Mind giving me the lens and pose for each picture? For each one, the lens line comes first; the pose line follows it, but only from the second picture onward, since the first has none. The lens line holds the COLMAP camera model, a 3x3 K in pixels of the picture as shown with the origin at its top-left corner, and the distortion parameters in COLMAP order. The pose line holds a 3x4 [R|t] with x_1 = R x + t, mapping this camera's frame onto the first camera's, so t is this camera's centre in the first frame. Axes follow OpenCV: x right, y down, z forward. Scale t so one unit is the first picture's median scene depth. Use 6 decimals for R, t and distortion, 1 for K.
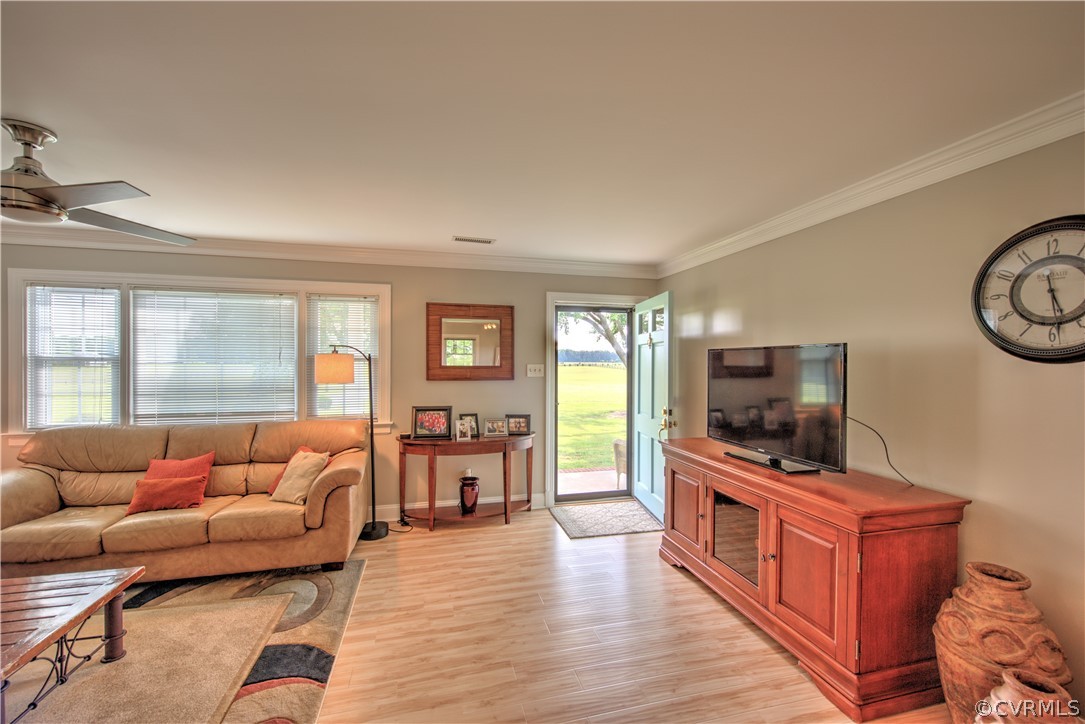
lens RADIAL K [[447.3, 0, 549.6], [0, 447.3, 365.5], [0, 0, 1]] dist [-0.000544, -0.001056]
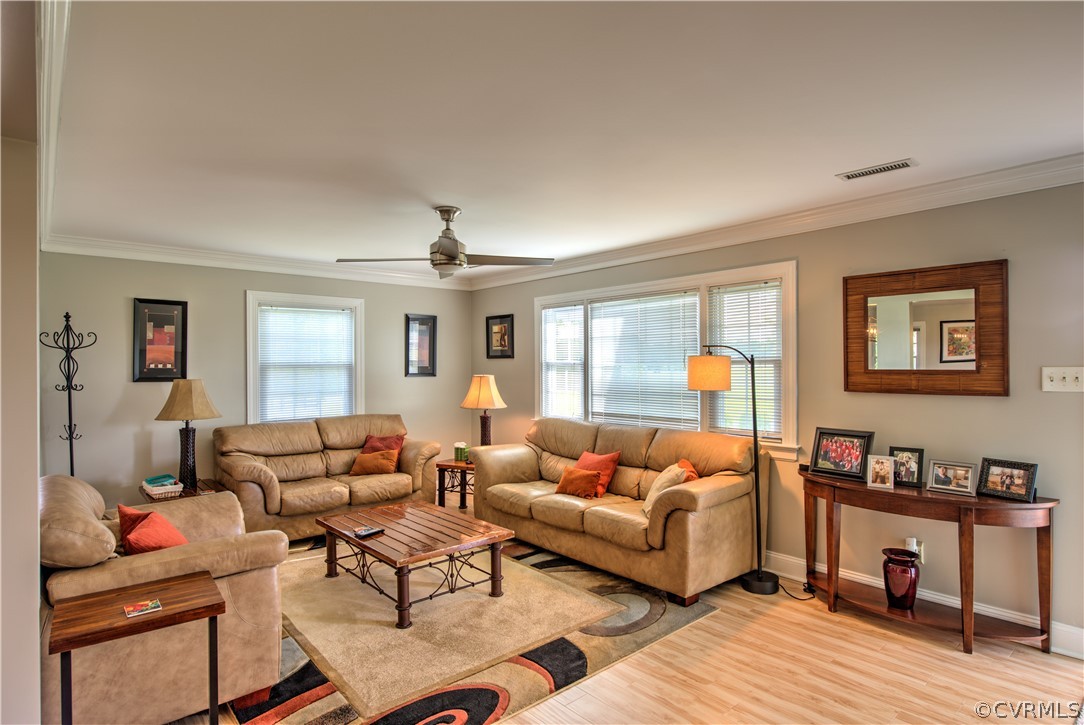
lens RADIAL K [[577.9, 0, 540.3], [0, 577.9, 362.5], [0, 0, 1]] dist [-0.003335, -0.003975]
pose [[0.440524, -0.010007, -0.897685, 0.358043], [0.000396, 0.999940, -0.010952, -0.001054], [0.897741, 0.004469, 0.440501, 0.224549]]
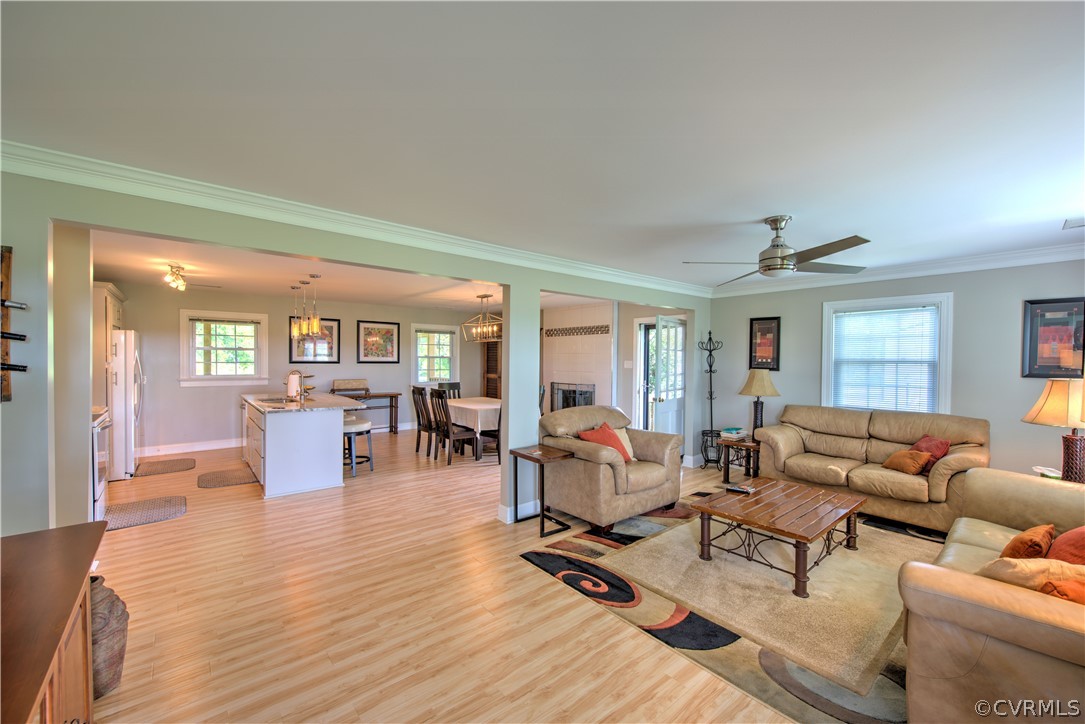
lens RADIAL K [[429.6, 0, 545.3], [0, 429.6, 367.1], [0, 0, 1]] dist [-0.013979, 0.000018]
pose [[-0.906528, -0.001214, -0.422144, 0.126947], [-0.014068, 0.999527, 0.027337, -0.014273], [0.421911, 0.030721, -0.906117, 1.074084]]
